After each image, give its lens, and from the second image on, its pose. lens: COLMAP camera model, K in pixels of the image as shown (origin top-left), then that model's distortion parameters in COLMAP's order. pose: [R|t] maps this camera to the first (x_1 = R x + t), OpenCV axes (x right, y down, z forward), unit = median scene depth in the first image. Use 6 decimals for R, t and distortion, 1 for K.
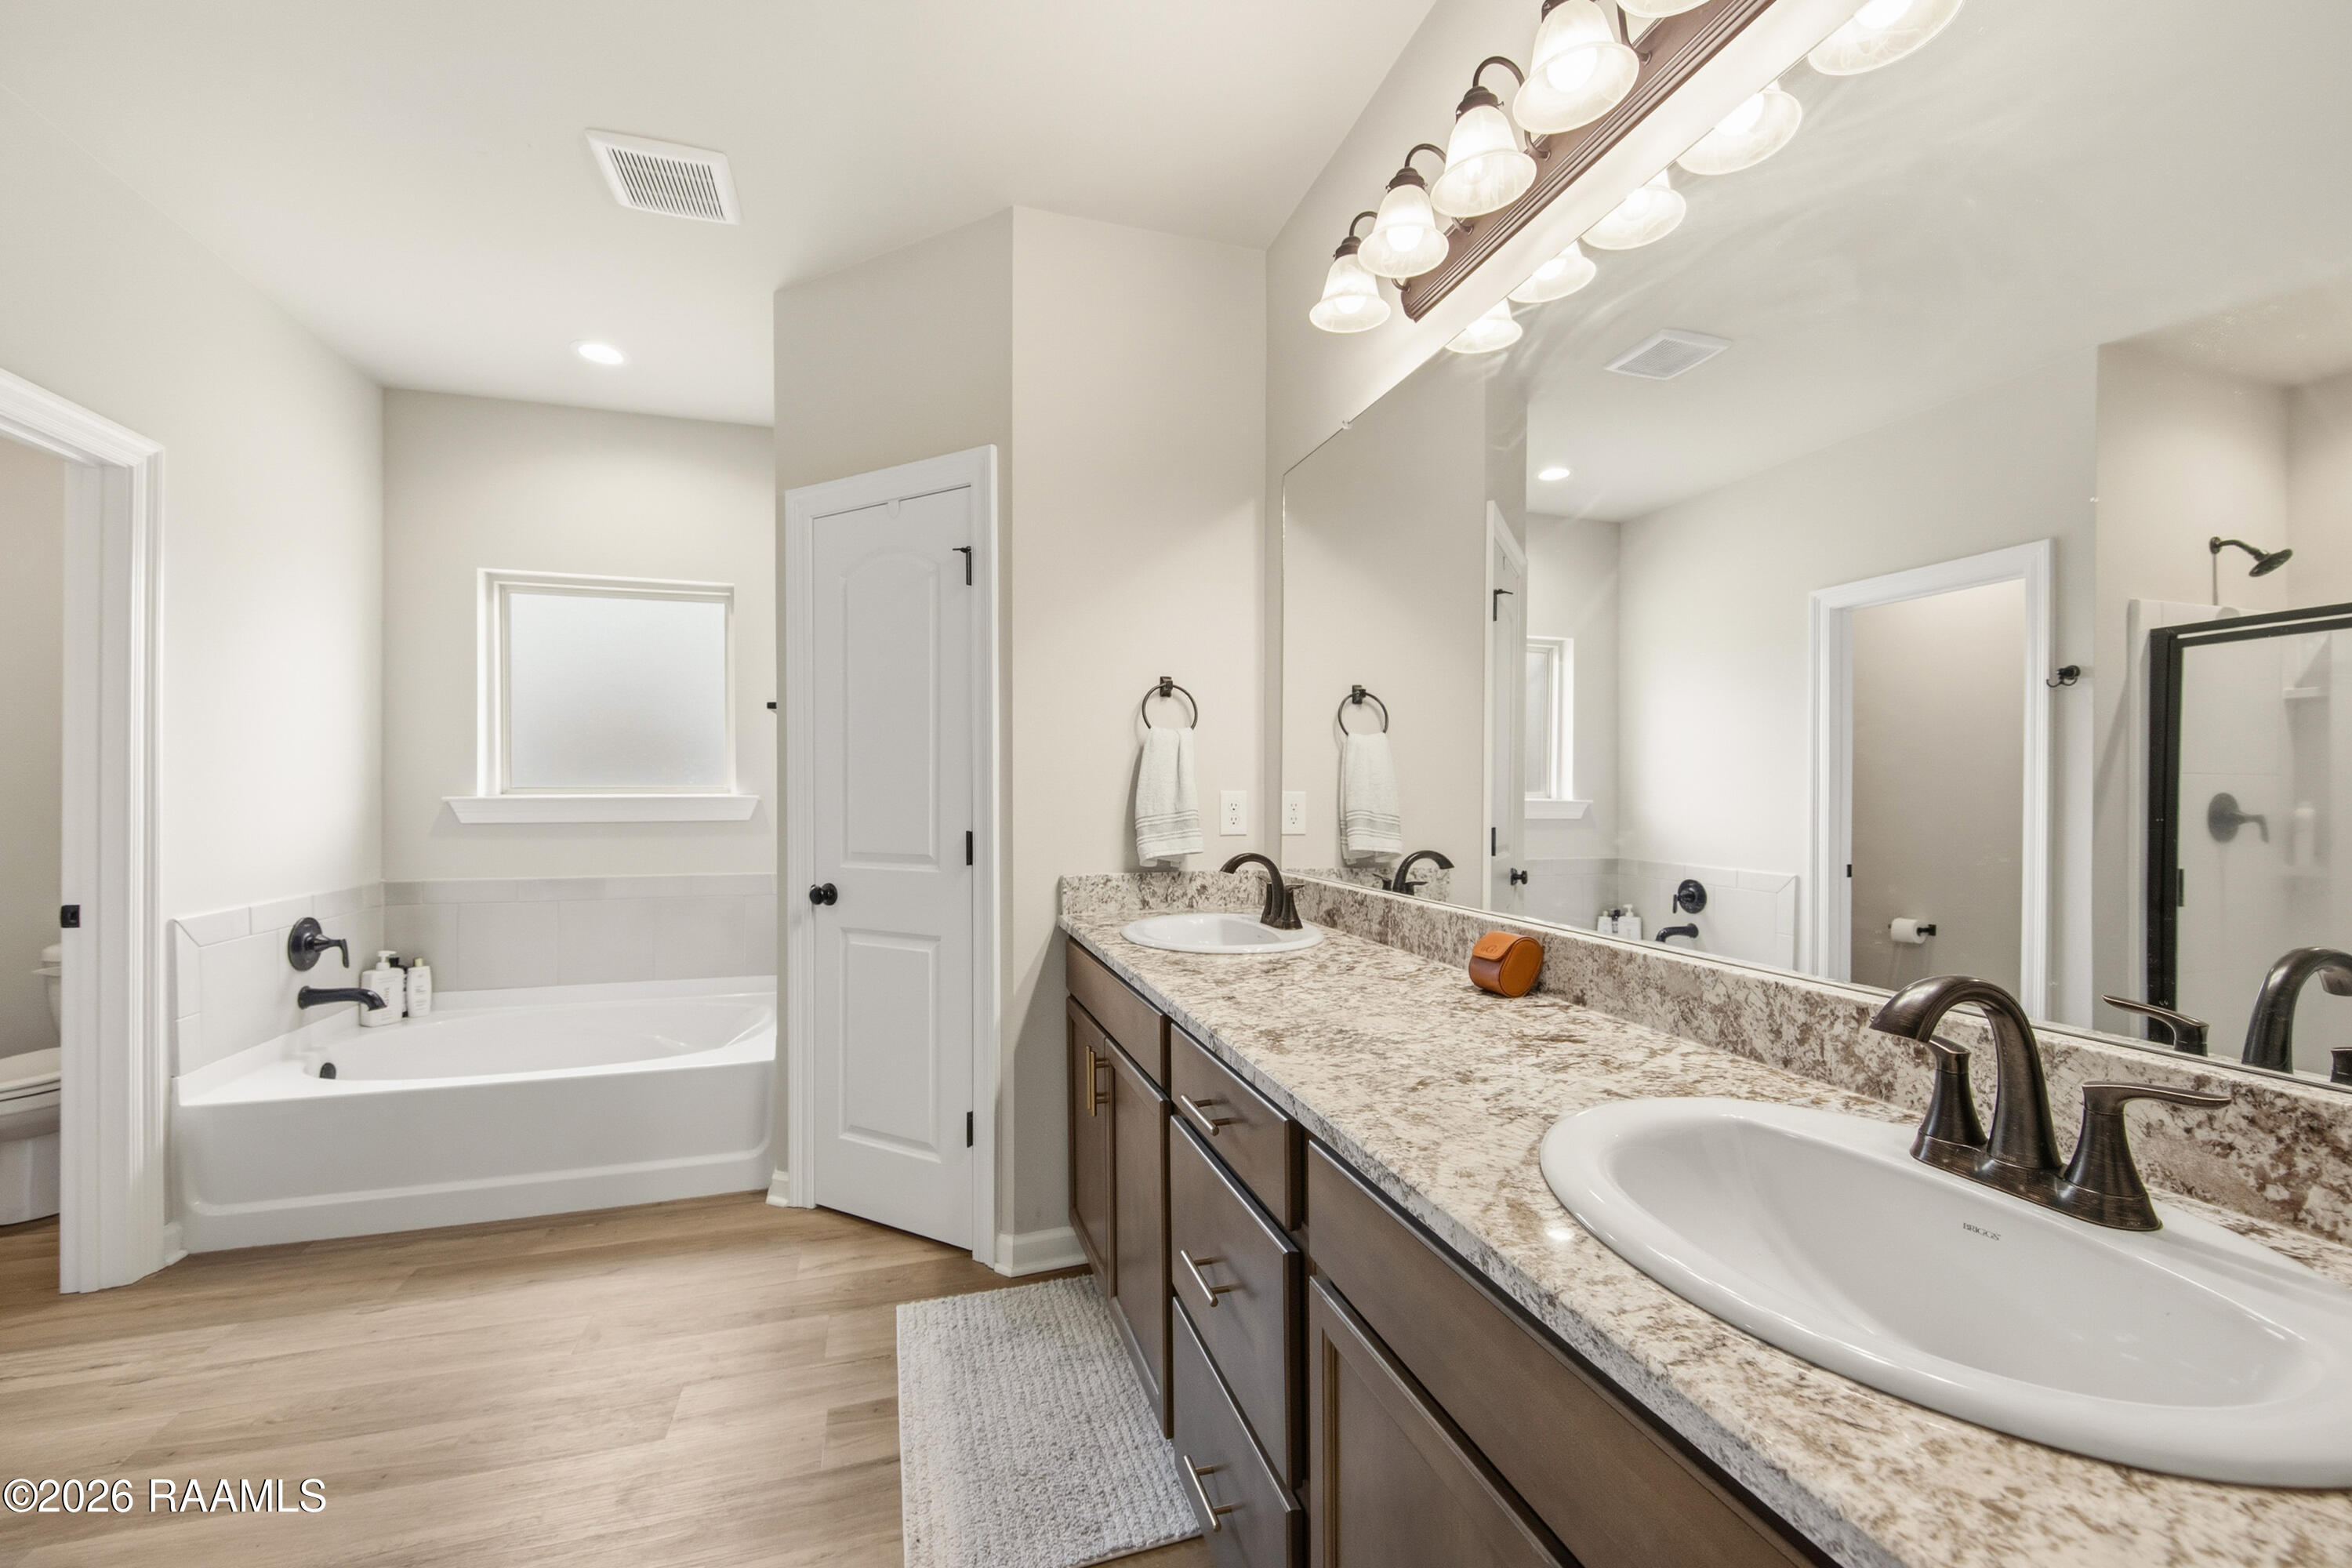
lens RADIAL K [[911.9, 0, 1162.3], [0, 911.9, 792.8], [0, 0, 1]] dist [0.003366, -0.001338]
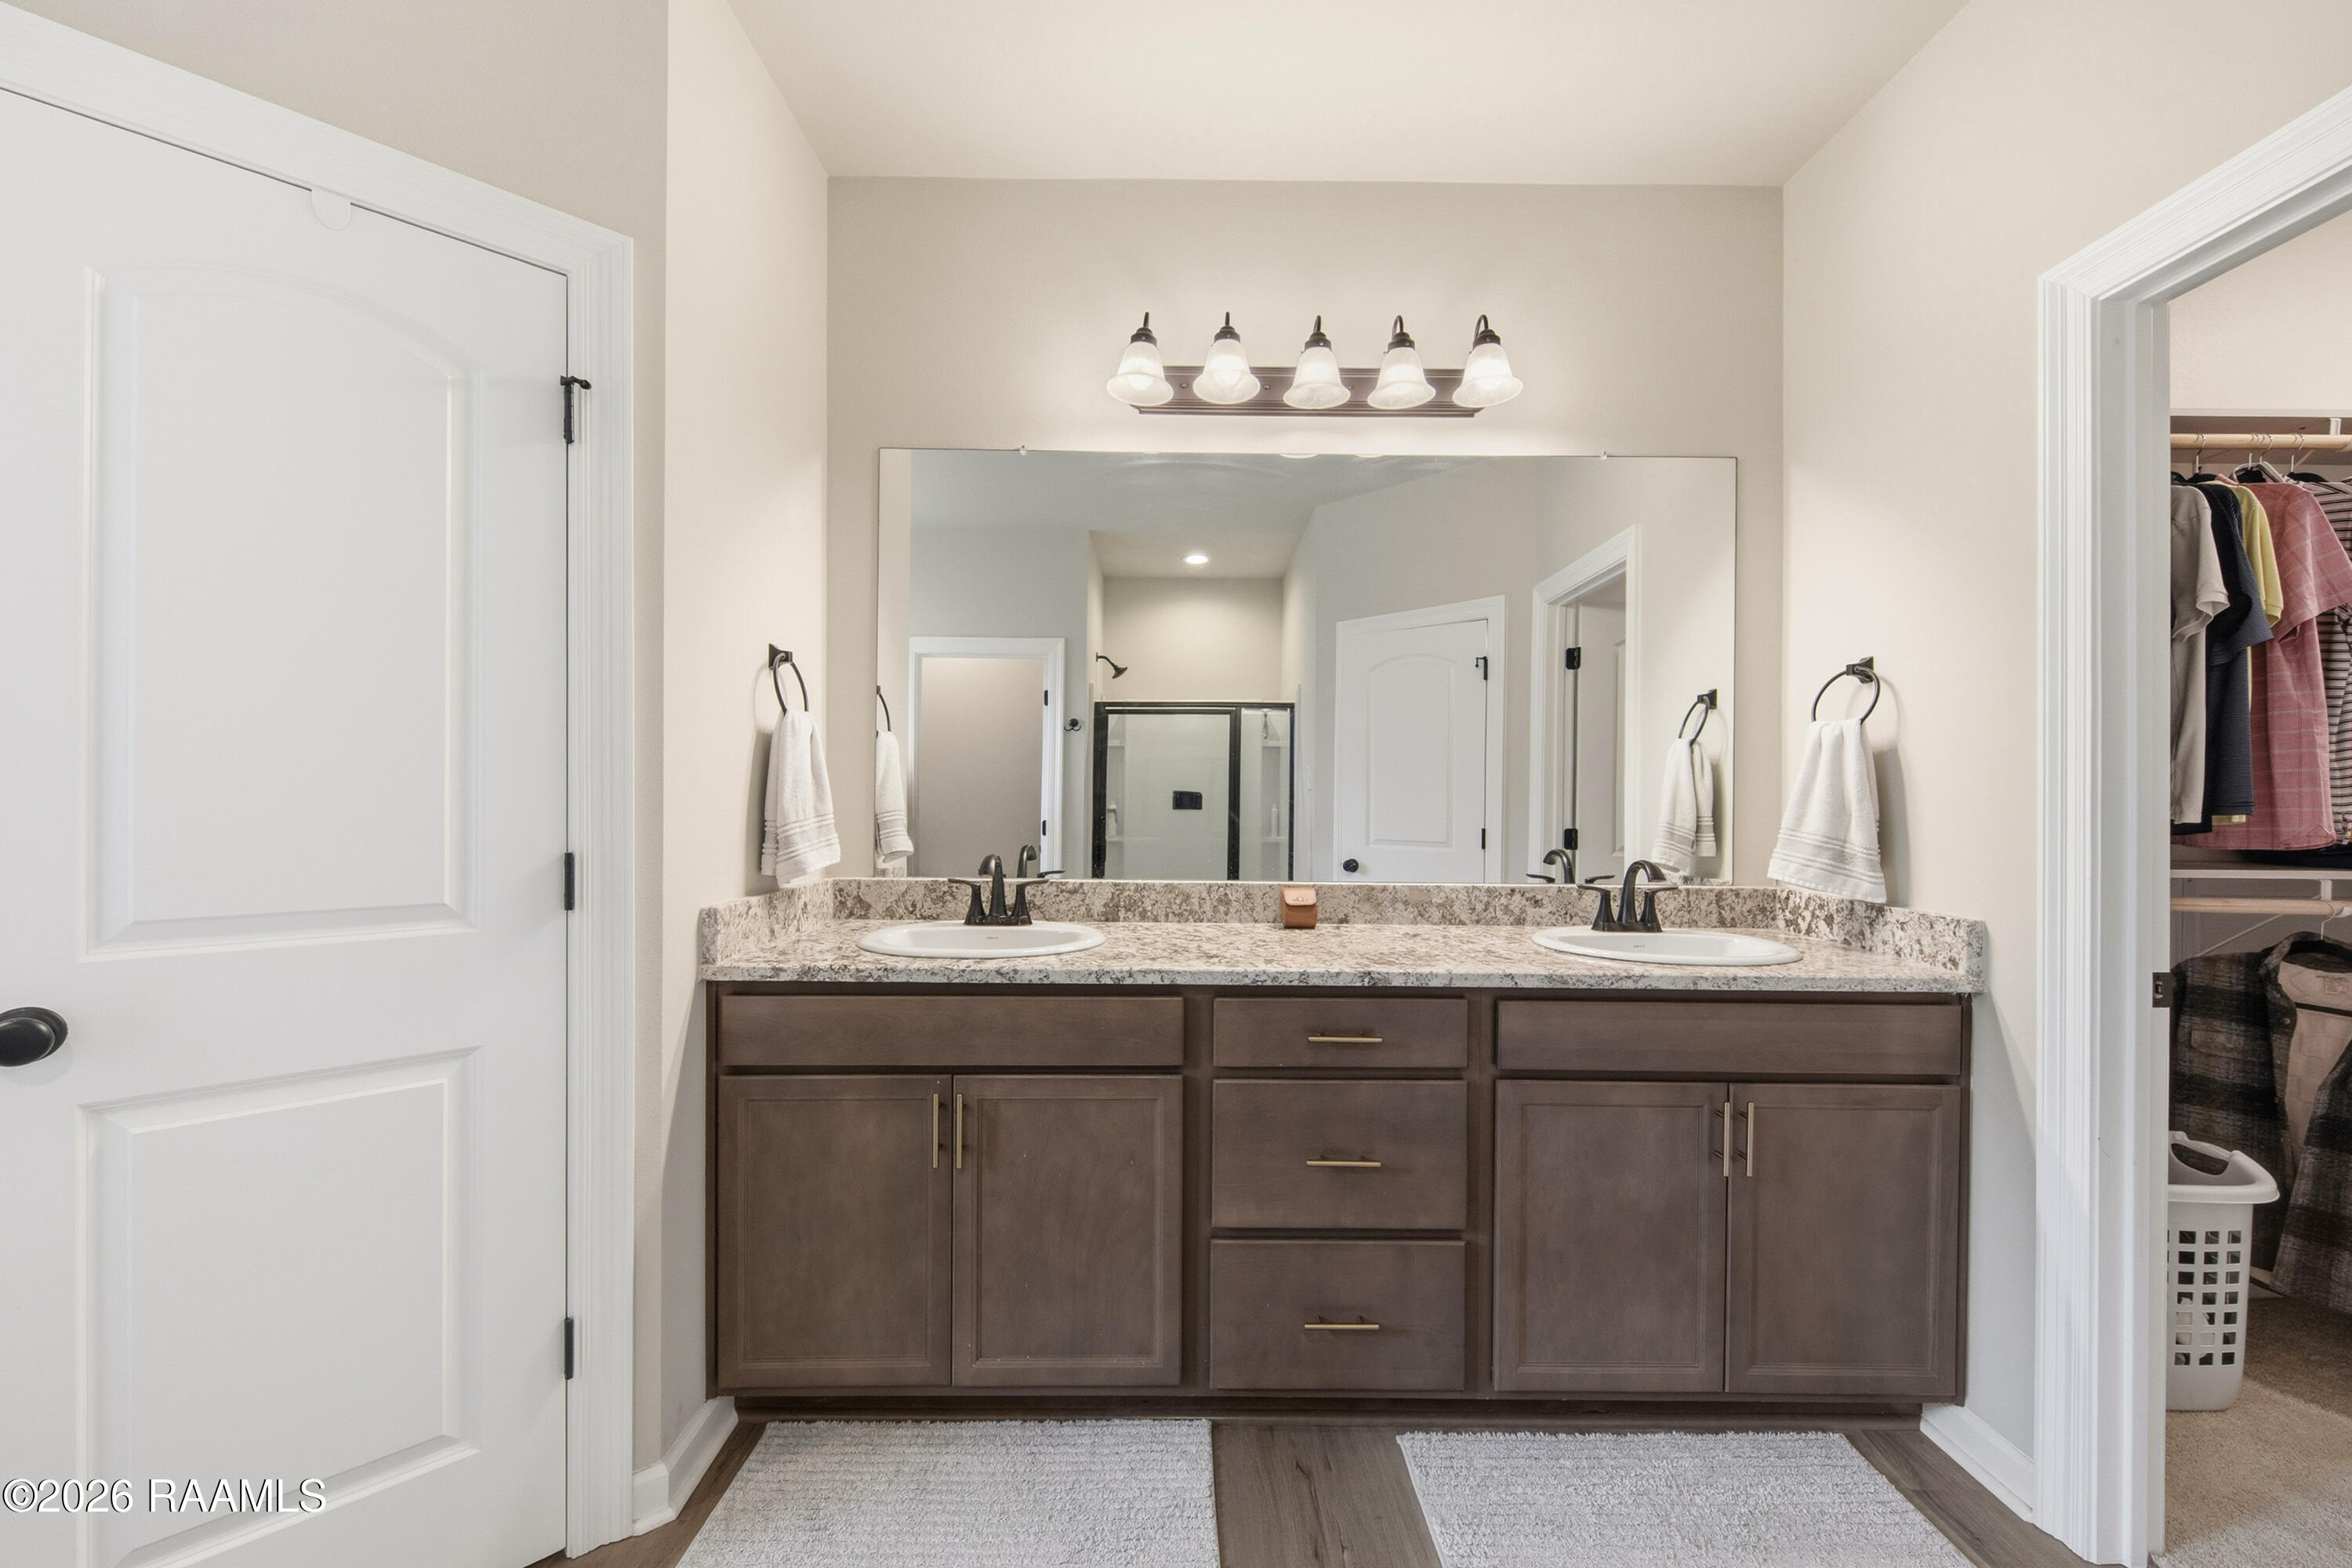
lens RADIAL K [[911.9, 0, 1175.6], [0, 911.9, 791.8], [0, 0, 1]] dist [0.003366, -0.001338]
pose [[0.290629, 0.007824, 0.956804, -1.119674], [-0.008468, 0.999948, -0.005605, 0.002618], [-0.956798, -0.006473, 0.290680, 0.735154]]
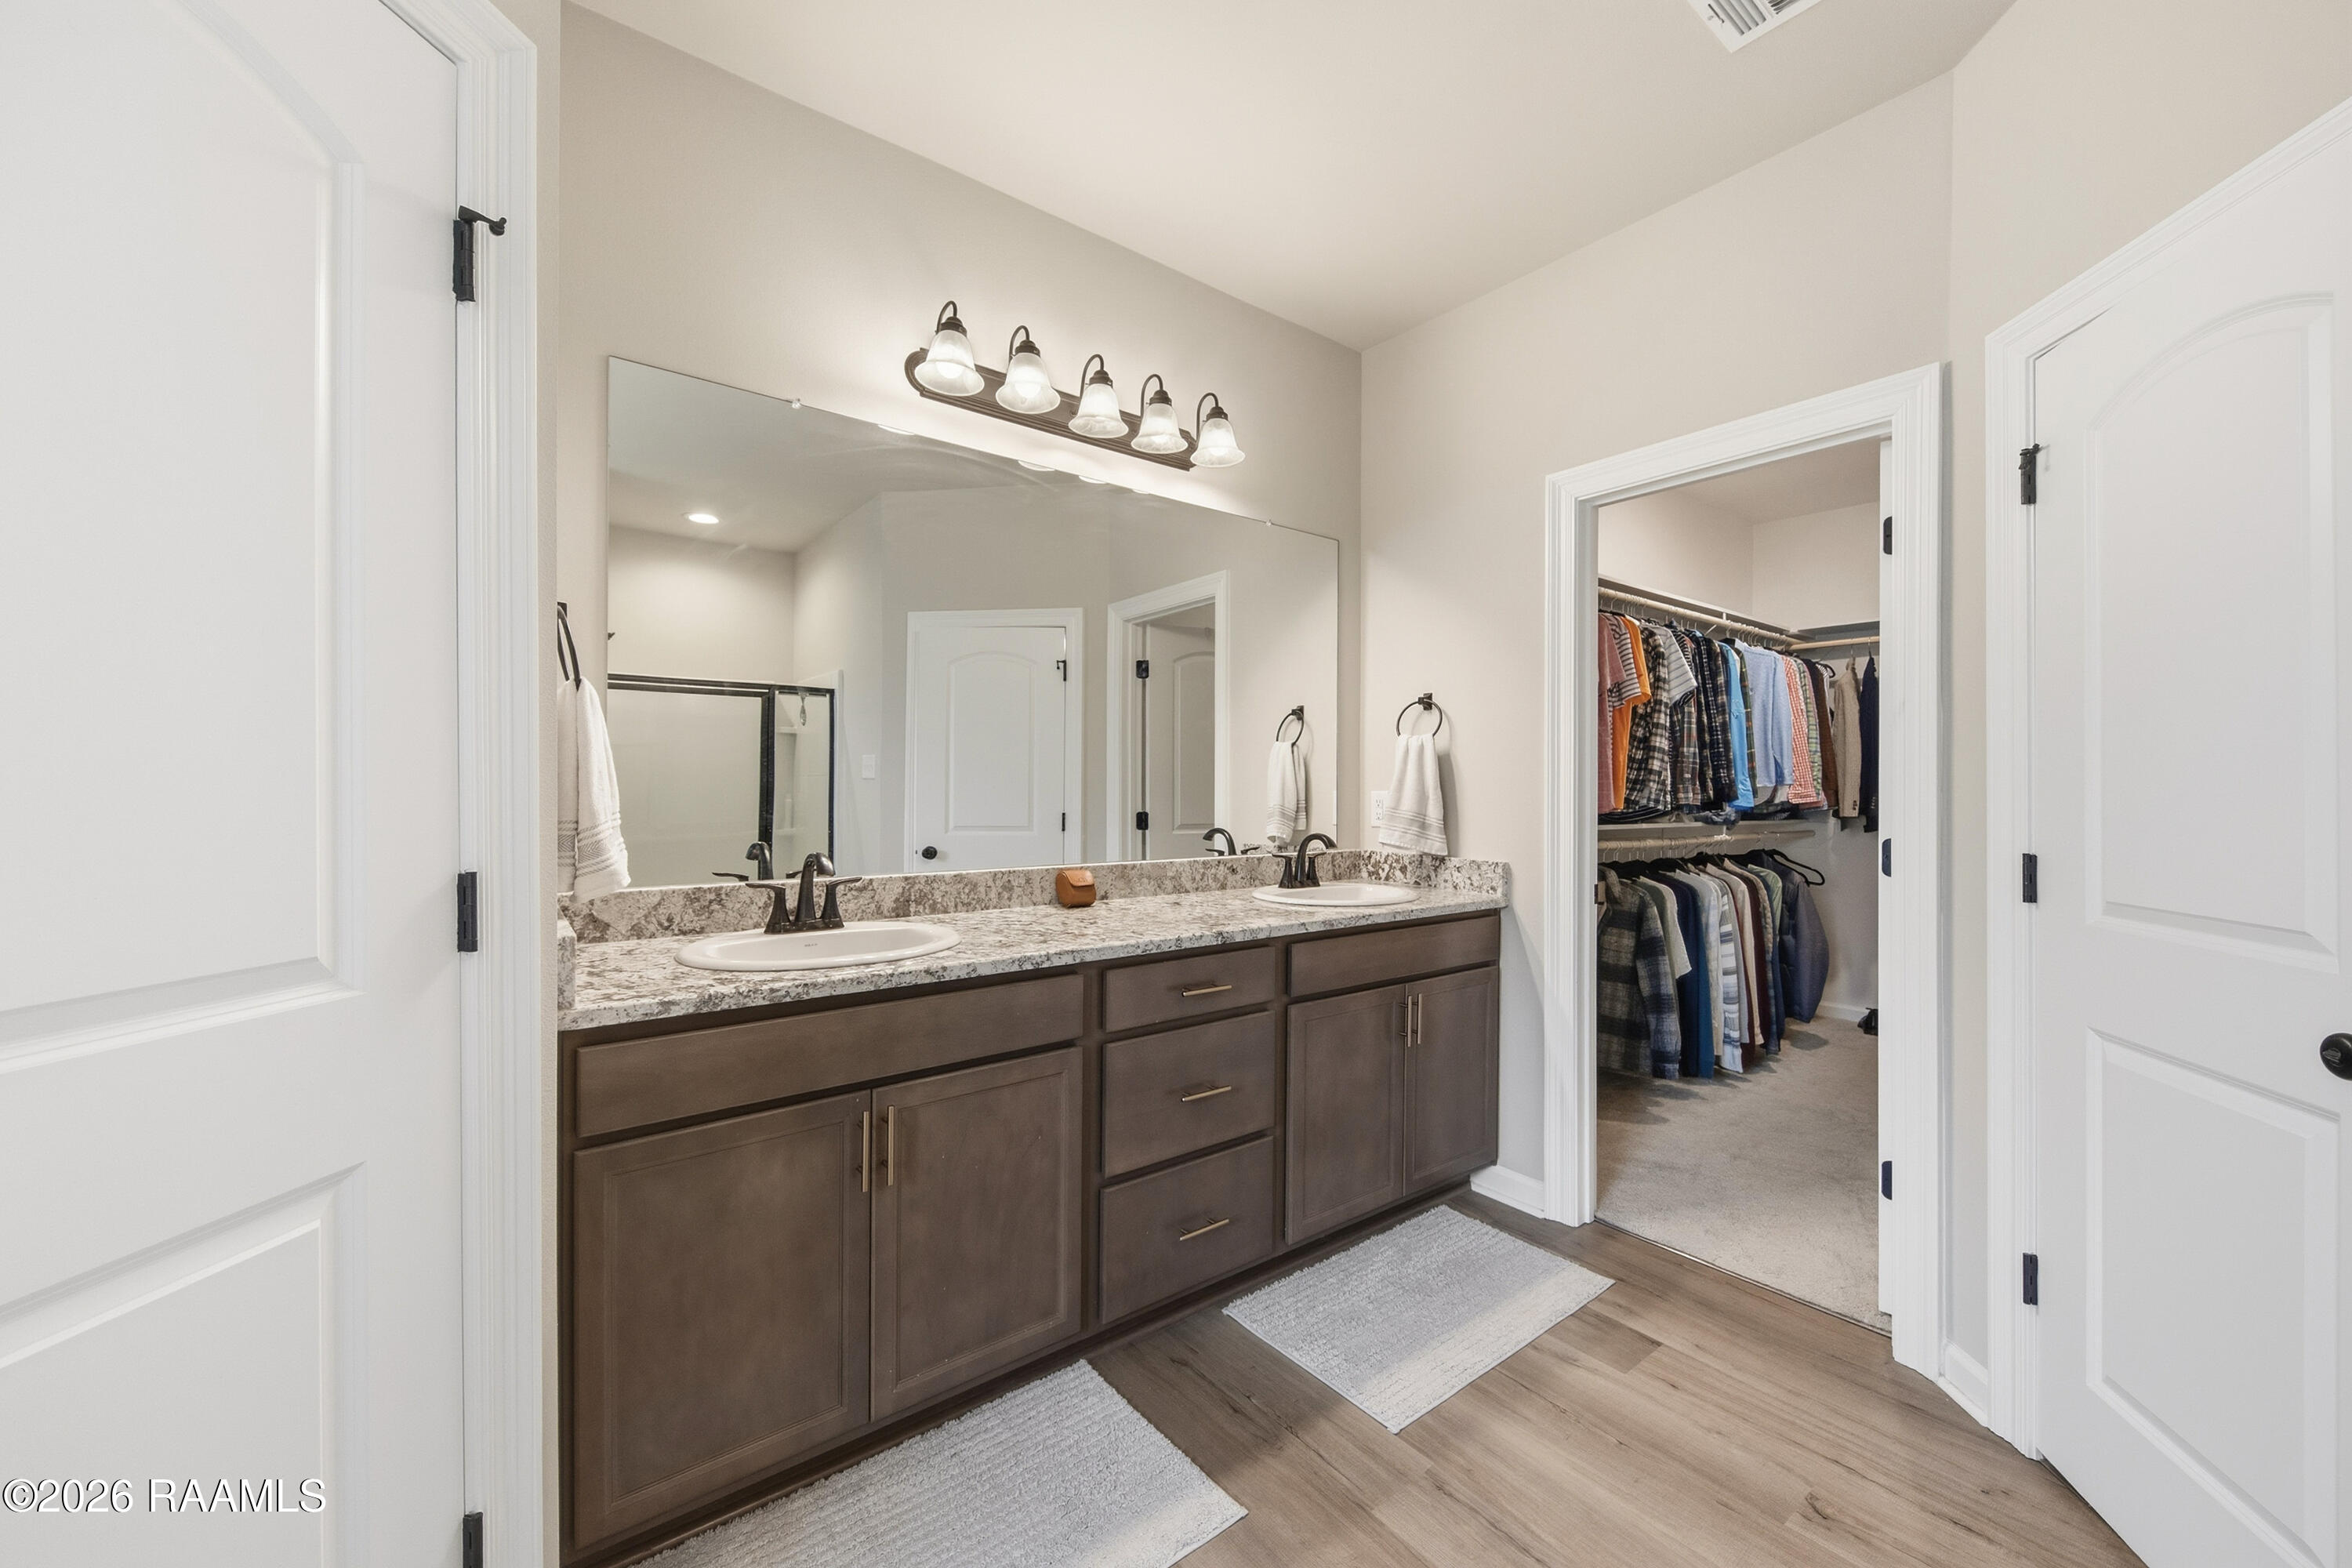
lens RADIAL K [[911.9, 0, 1161.8], [0, 911.9, 786.3], [0, 0, 1]] dist [0.003366, -0.001338]
pose [[-0.349742, 0.001210, 0.936845, -1.220750], [-0.003258, 0.999992, -0.002508, 0.002158], [-0.936841, -0.003929, -0.349735, 1.403685]]
